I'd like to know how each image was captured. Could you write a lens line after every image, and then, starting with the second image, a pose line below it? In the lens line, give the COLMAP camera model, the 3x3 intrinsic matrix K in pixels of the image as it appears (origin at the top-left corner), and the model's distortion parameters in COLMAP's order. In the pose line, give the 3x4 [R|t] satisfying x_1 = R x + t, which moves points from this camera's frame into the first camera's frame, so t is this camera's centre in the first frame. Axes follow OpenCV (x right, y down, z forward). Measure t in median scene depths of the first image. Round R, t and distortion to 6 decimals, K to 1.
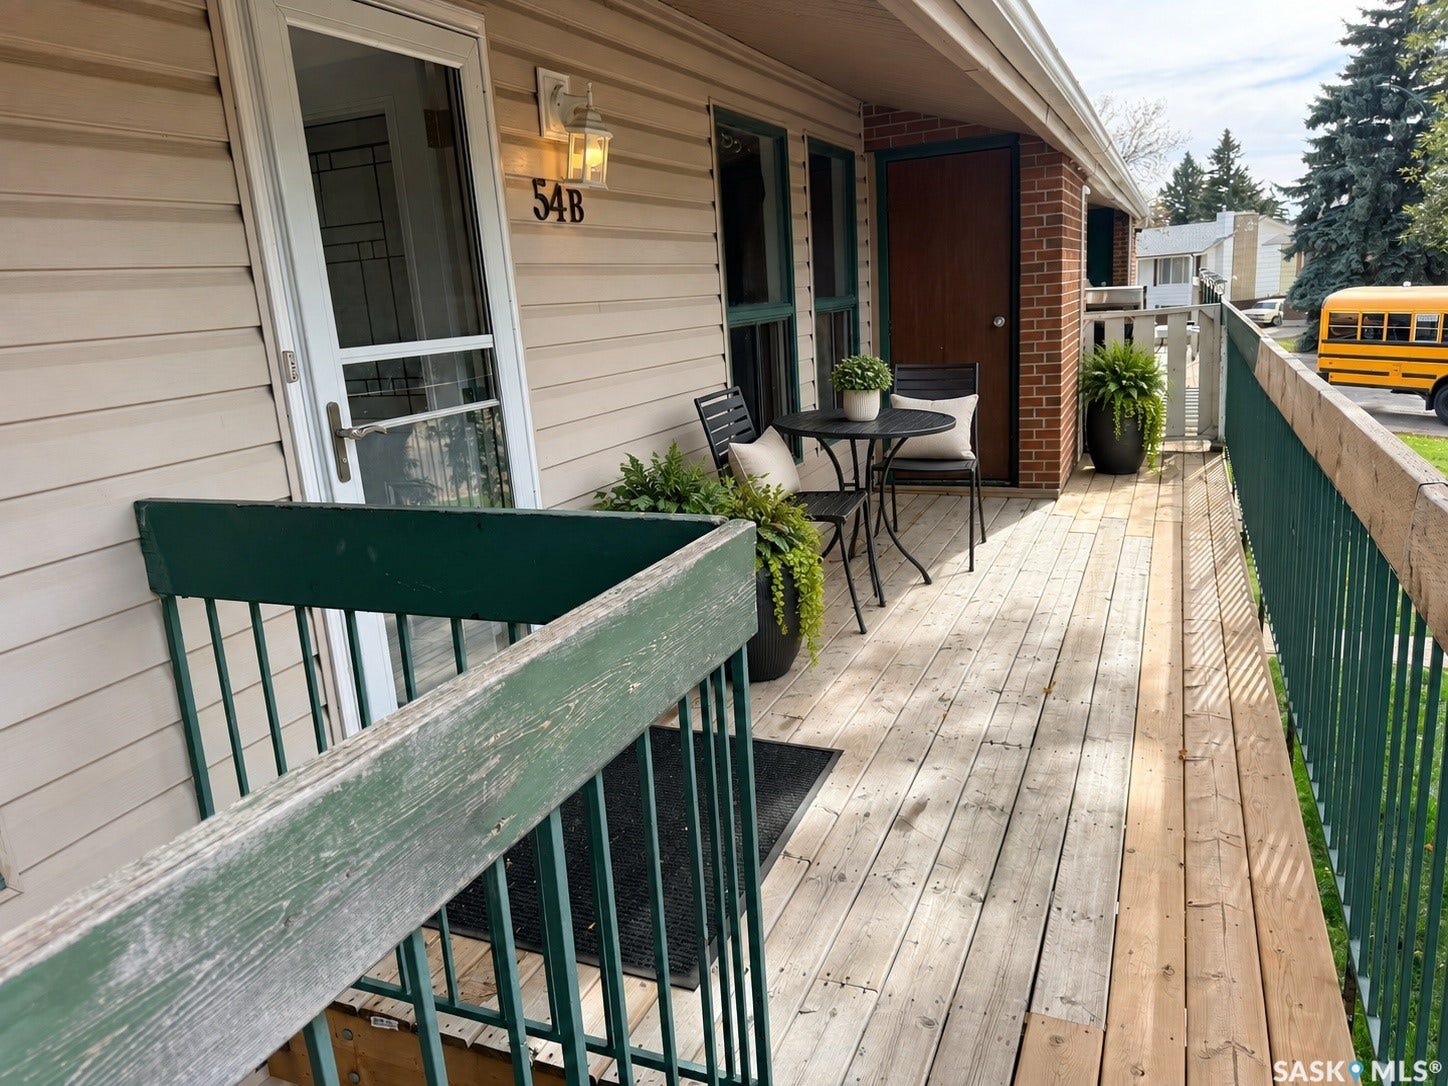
lens RADIAL K [[1016.9, 0, 724.0], [0, 1016.9, 543.0], [0, 0, 1]] dist [0.114961, -0.124380]
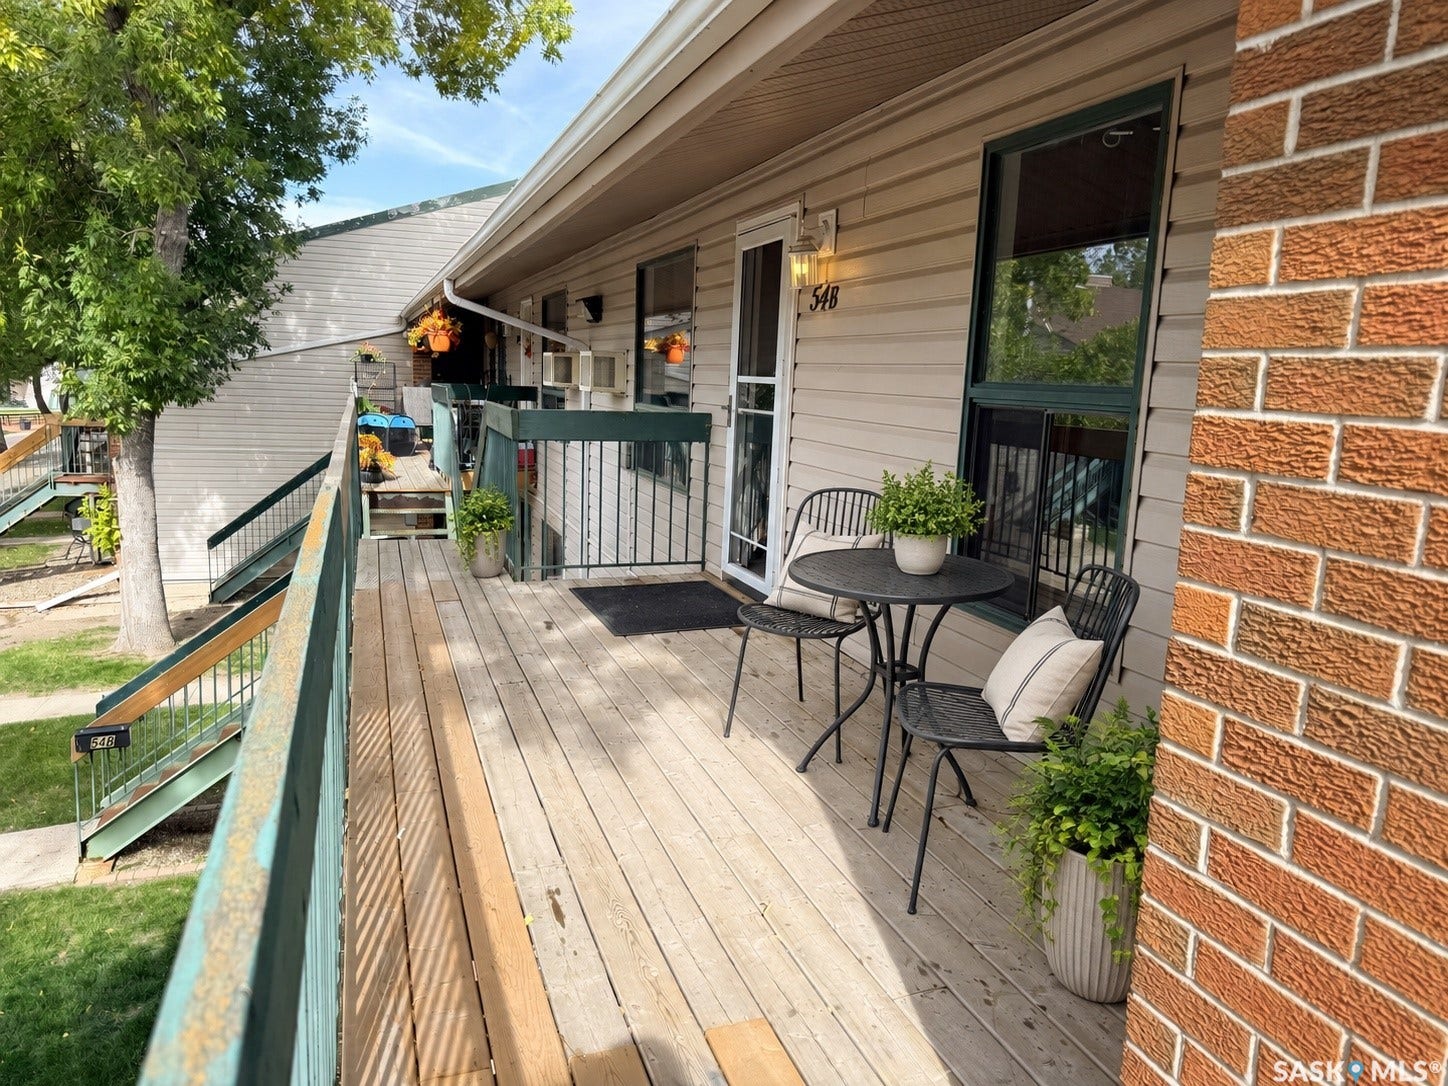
lens RADIAL K [[1016.9, 0, 724.0], [0, 1016.9, 543.0], [0, 0, 1]] dist [0.114961, -0.124380]
pose [[-0.741072, 0.150584, -0.654322, 0.971658], [-0.145518, 0.915342, 0.375465, -0.537811], [0.655467, 0.373462, -0.656421, 2.004169]]
